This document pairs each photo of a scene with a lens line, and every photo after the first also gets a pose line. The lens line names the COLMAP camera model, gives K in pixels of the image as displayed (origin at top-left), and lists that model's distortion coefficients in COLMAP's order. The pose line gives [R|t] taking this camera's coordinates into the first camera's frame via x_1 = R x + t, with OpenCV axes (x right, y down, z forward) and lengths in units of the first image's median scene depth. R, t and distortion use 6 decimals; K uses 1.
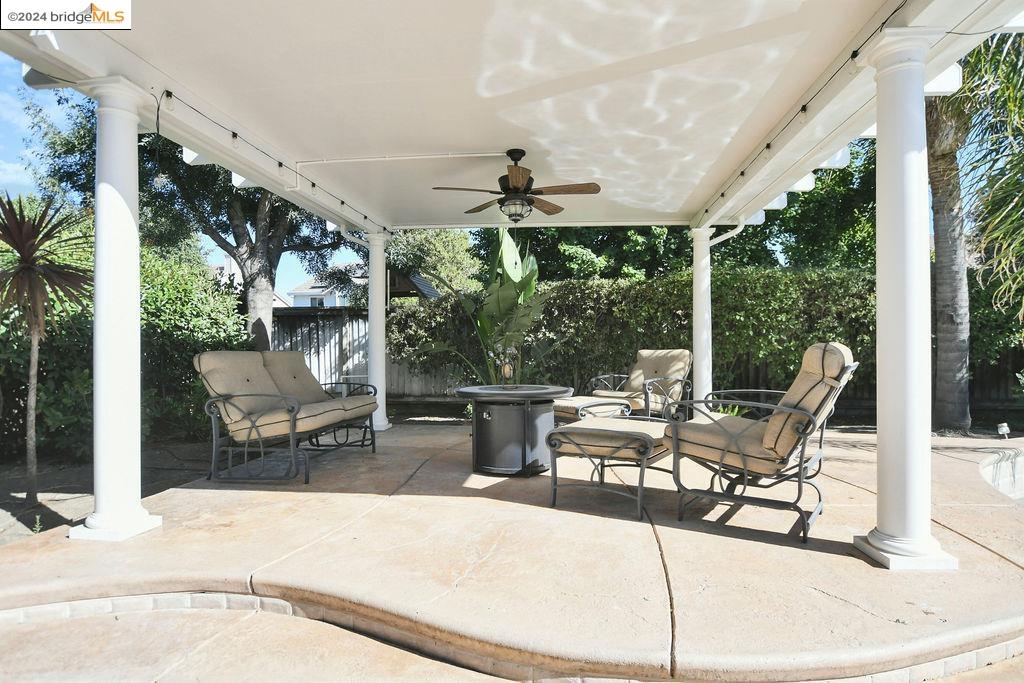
lens RADIAL K [[563.1, 0, 526.0], [0, 563.1, 346.9], [0, 0, 1]] dist [0.001849, 0.003544]
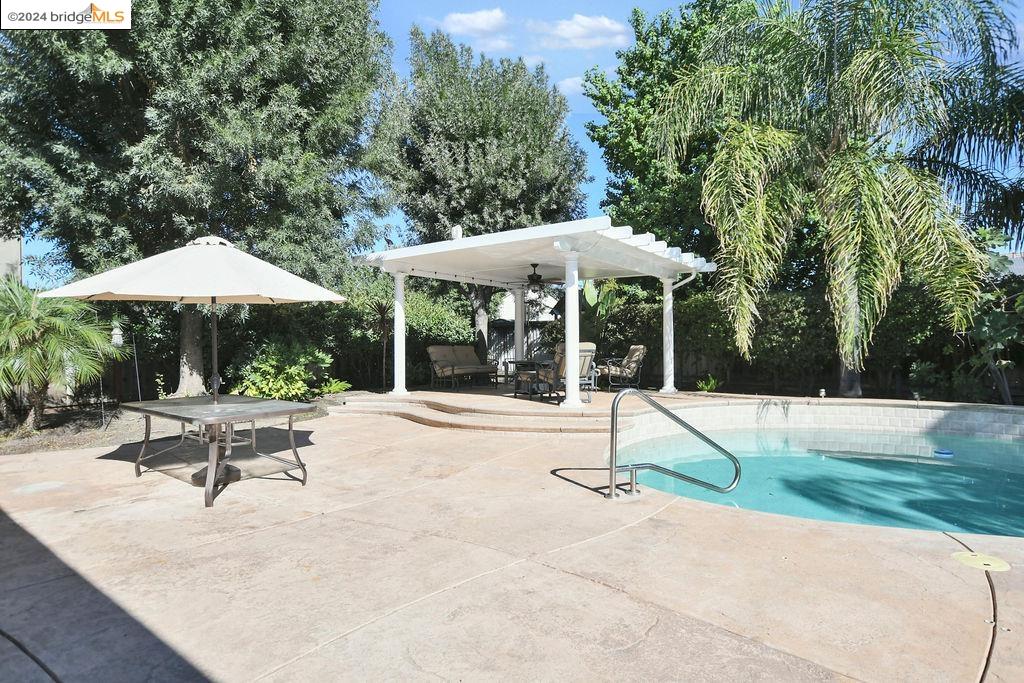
lens RADIAL K [[563.1, 0, 526.0], [0, 563.1, 346.9], [0, 0, 1]] dist [0.001849, 0.003544]
pose [[0.868882, 0.001874, -0.495016, 0.707141], [0.000808, 0.999986, 0.005202, -0.000333], [0.495019, -0.004920, 0.868868, -0.696379]]
